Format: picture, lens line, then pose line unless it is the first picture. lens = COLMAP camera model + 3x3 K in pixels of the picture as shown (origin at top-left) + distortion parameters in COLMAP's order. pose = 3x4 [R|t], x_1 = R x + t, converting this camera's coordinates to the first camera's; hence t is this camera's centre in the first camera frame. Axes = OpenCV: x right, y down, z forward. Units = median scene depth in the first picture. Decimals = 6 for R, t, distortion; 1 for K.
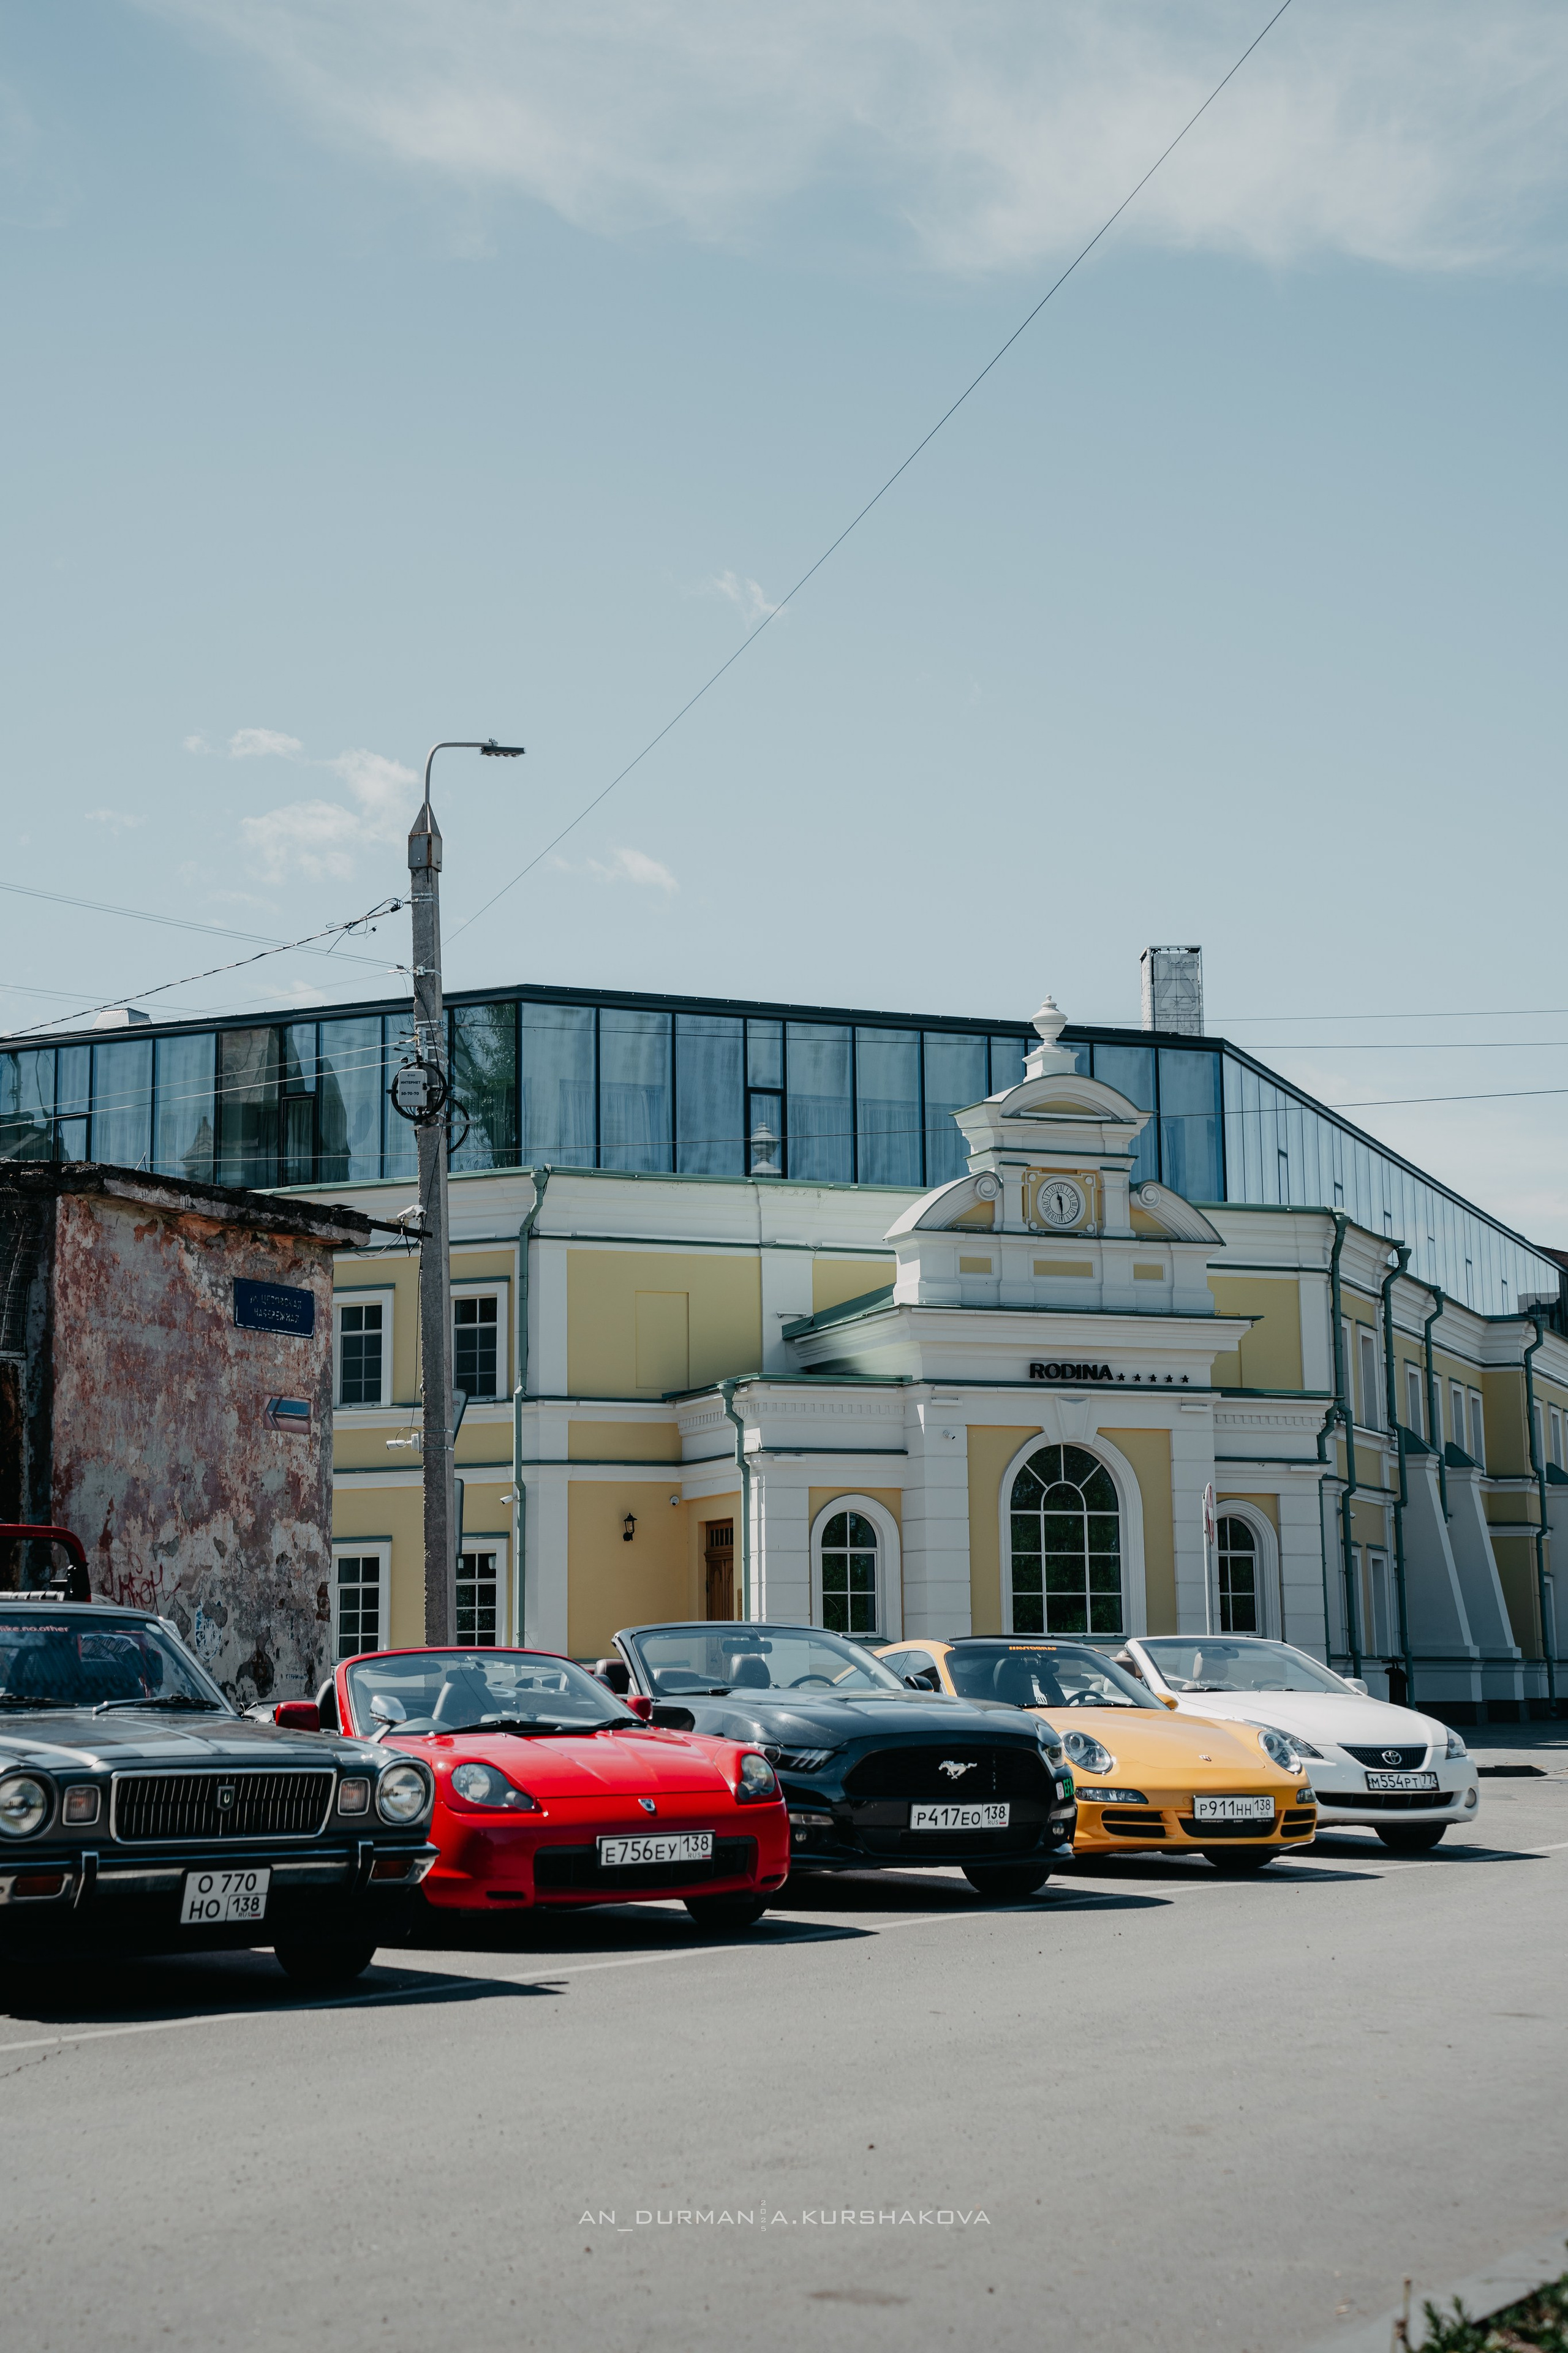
lens RADIAL K [[3230.0, 0, 790.4], [0, 3230.0, 1176.1], [0, 0, 1]] dist [0.210068, 0.069830]
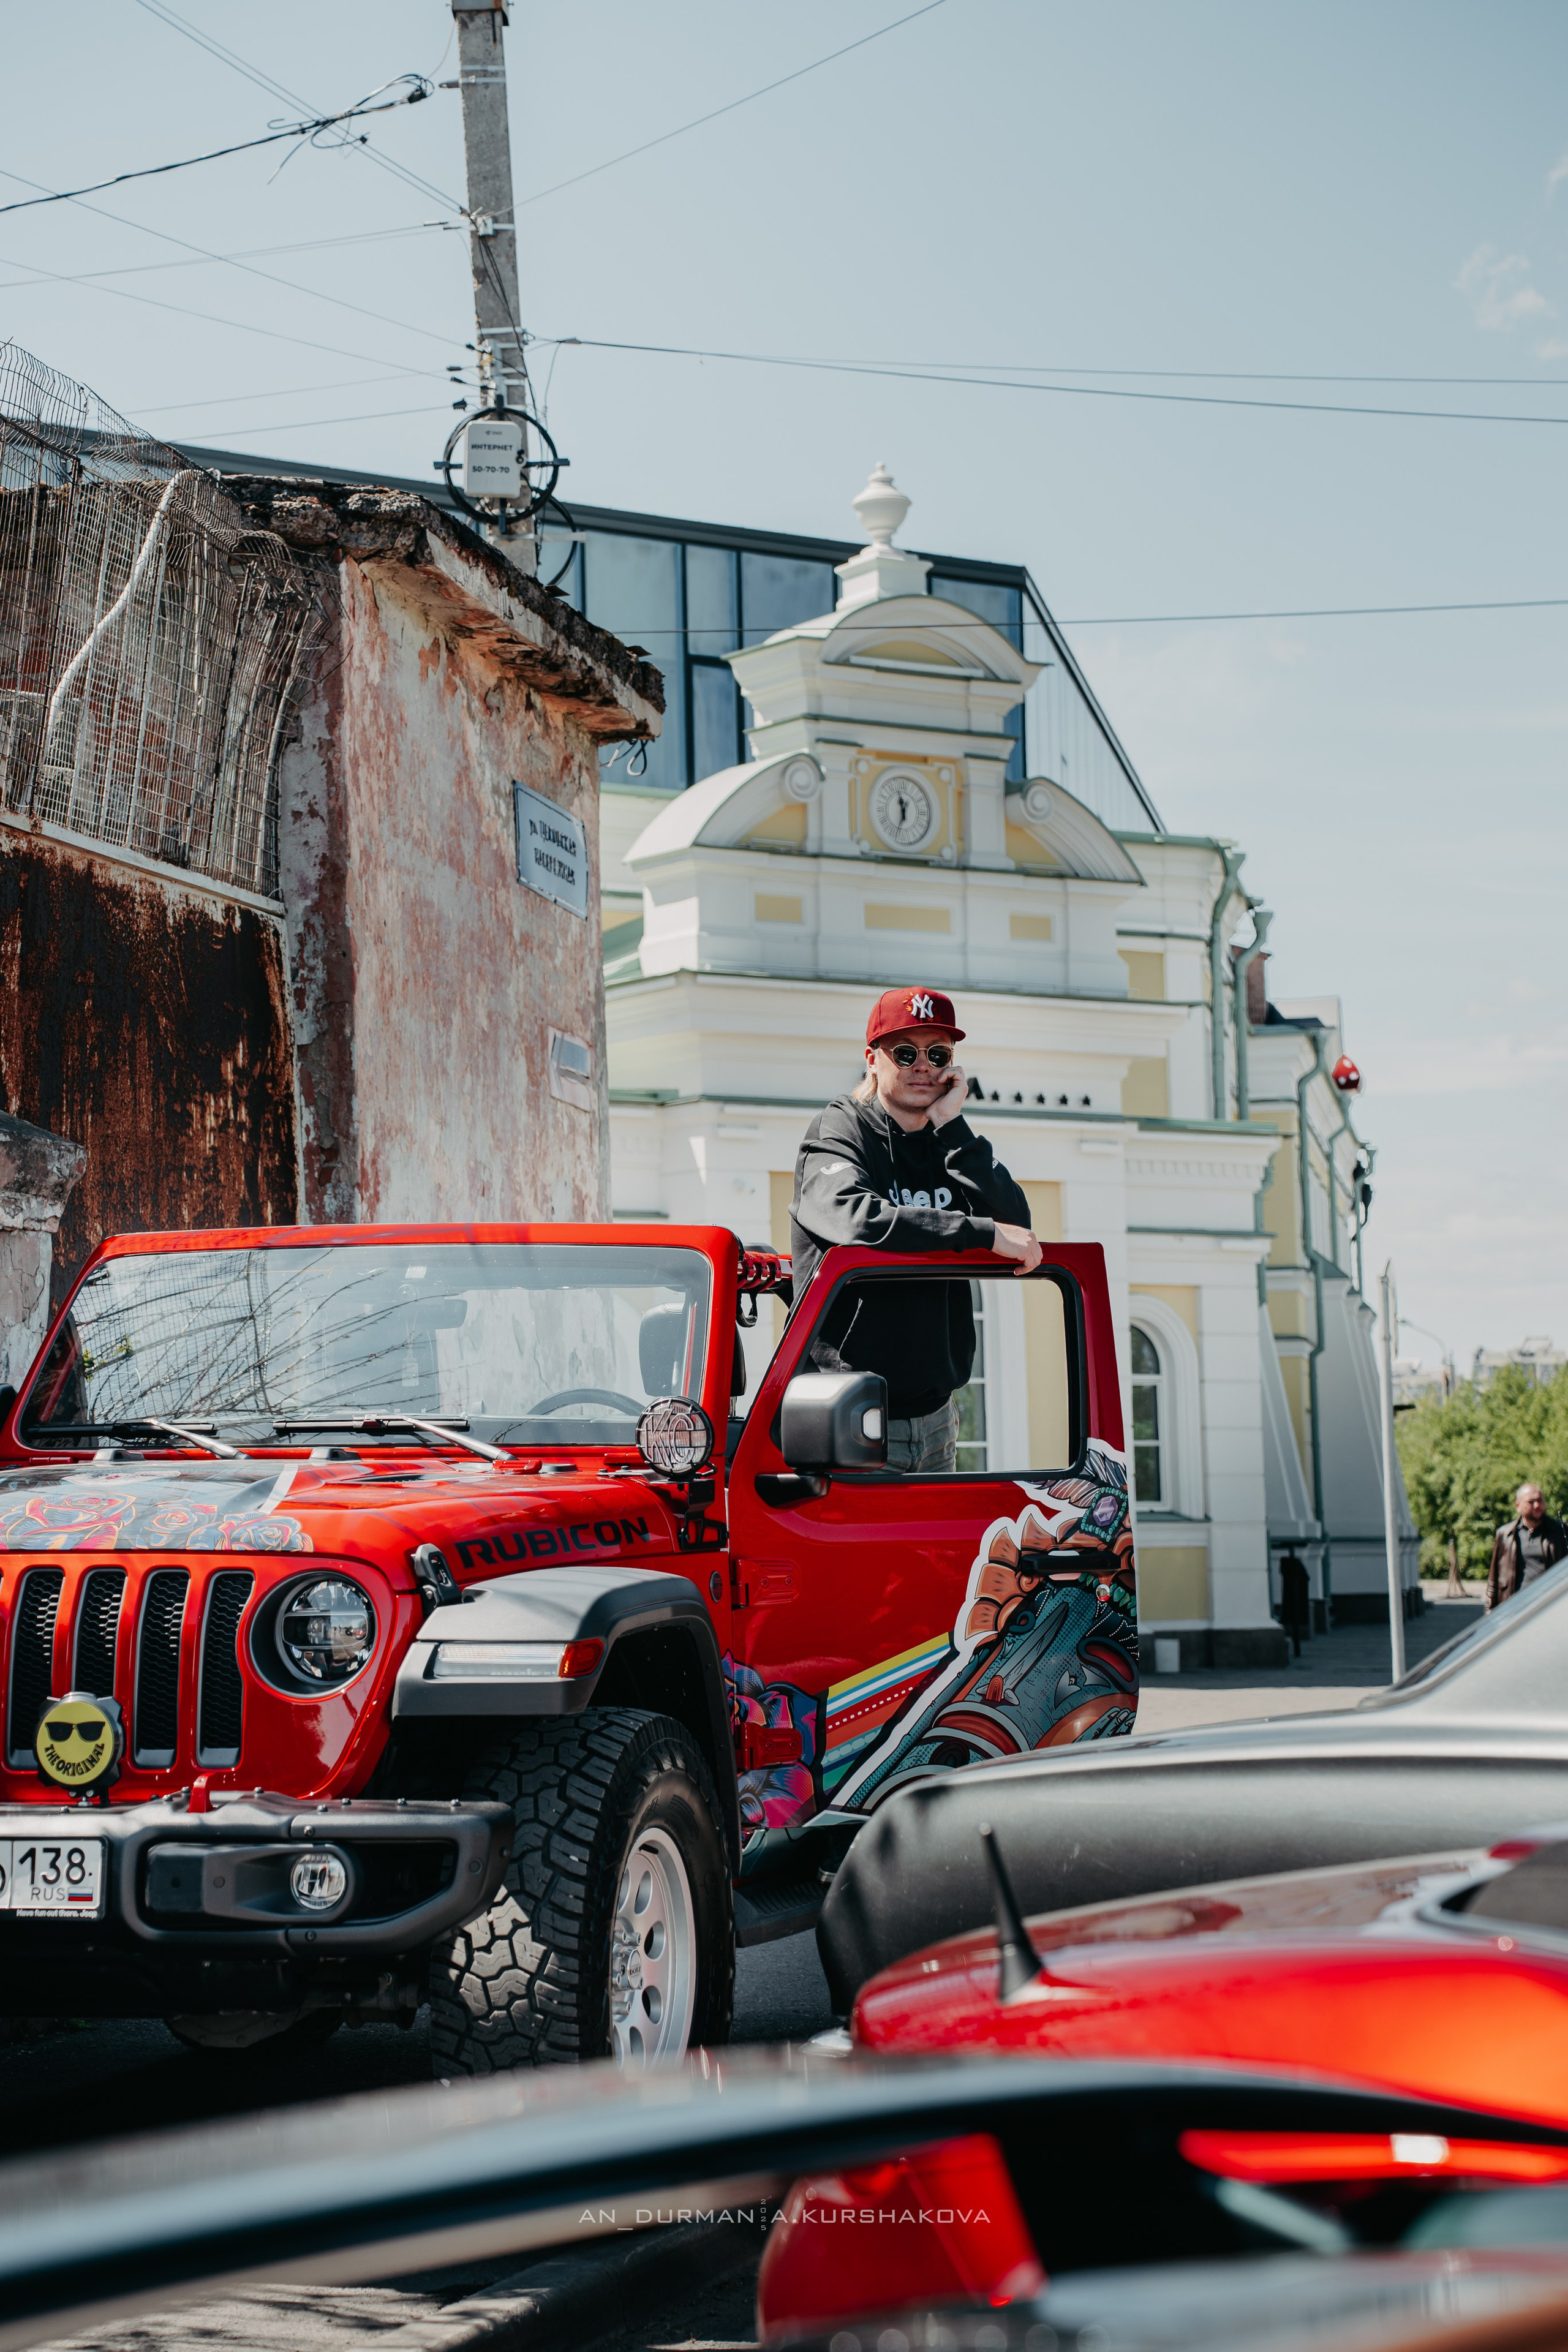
lens RADIAL K [[4597.8, 0, 784.0], [0, 4597.8, 1176.0], [0, 0, 1]] dist [0.425504, 0.209366]
pose [[0.971209, 0.008224, 0.238087, -0.145498], [-0.024103, 0.997668, 0.063859, 0.022279], [-0.237006, -0.067759, 0.969142, 0.160941]]
